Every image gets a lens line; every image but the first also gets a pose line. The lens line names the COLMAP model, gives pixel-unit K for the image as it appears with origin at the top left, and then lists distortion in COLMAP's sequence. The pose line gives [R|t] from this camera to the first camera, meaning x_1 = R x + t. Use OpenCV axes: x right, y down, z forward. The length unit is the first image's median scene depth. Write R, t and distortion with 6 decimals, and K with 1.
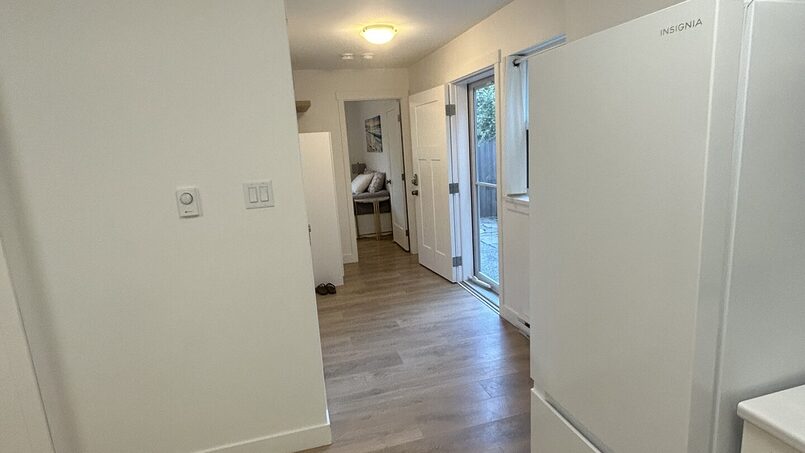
lens RADIAL K [[430.5, 0, 402.5], [0, 430.5, 226.5], [0, 0, 1]] dist [0.000812, -0.000790]
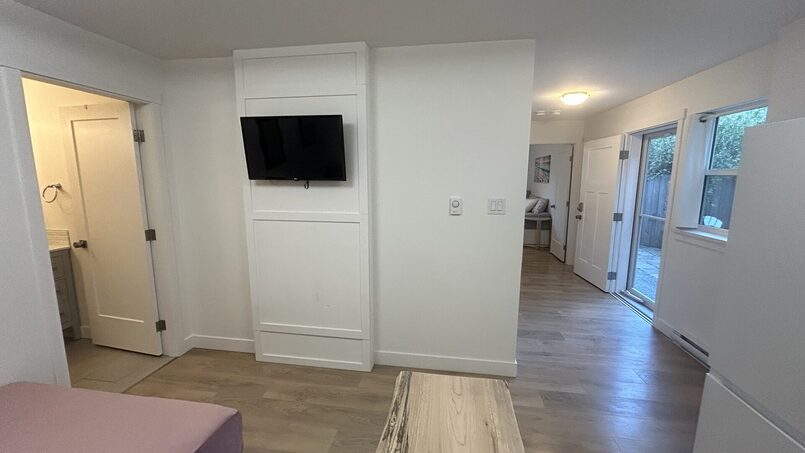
lens RADIAL K [[323.6, 0, 402.5], [0, 323.6, 226.5], [0, 0, 1]] dist [0.000075, 0.000246]
pose [[0.909914, 0.128749, -0.394311, -0.076626], [-0.137624, 0.990467, 0.005821, 0.018989], [0.391301, 0.048971, 0.918959, -0.106258]]
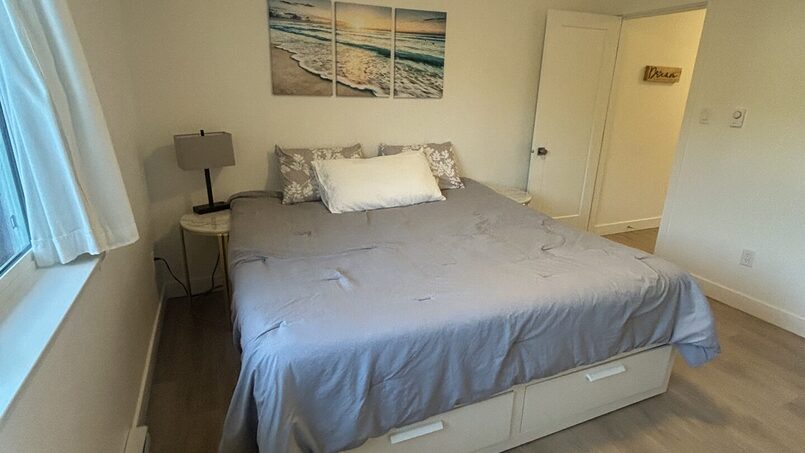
lens RADIAL K [[430.5, 0, 402.5], [0, 430.5, 226.5], [0, 0, 1]] dist [0.000812, -0.000790]
pose [[-0.140661, -0.251383, 0.957612, -0.857152], [0.170379, 0.946652, 0.273533, -0.290244], [-0.975287, 0.201633, -0.090327, 1.834319]]
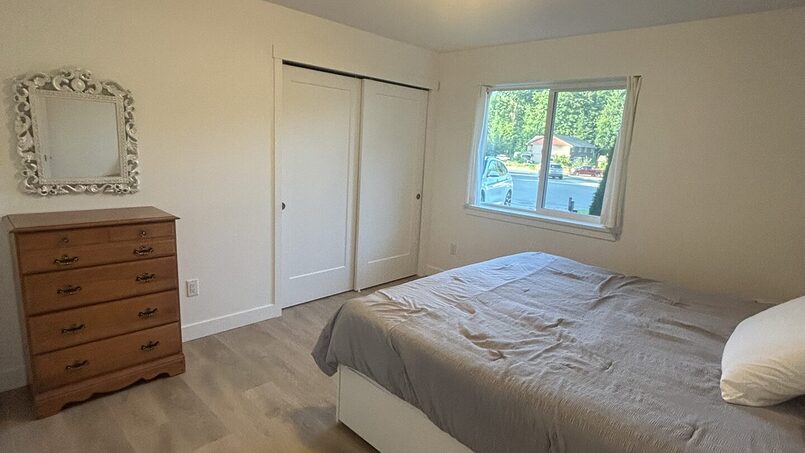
lens RADIAL K [[430.5, 0, 402.5], [0, 430.5, 226.5], [0, 0, 1]] dist [0.000812, -0.000790]
pose [[0.504415, 0.252791, -0.825628, -0.064862], [-0.249627, 0.958047, 0.140826, -0.239527], [0.826590, 0.135065, 0.546357, 1.284068]]
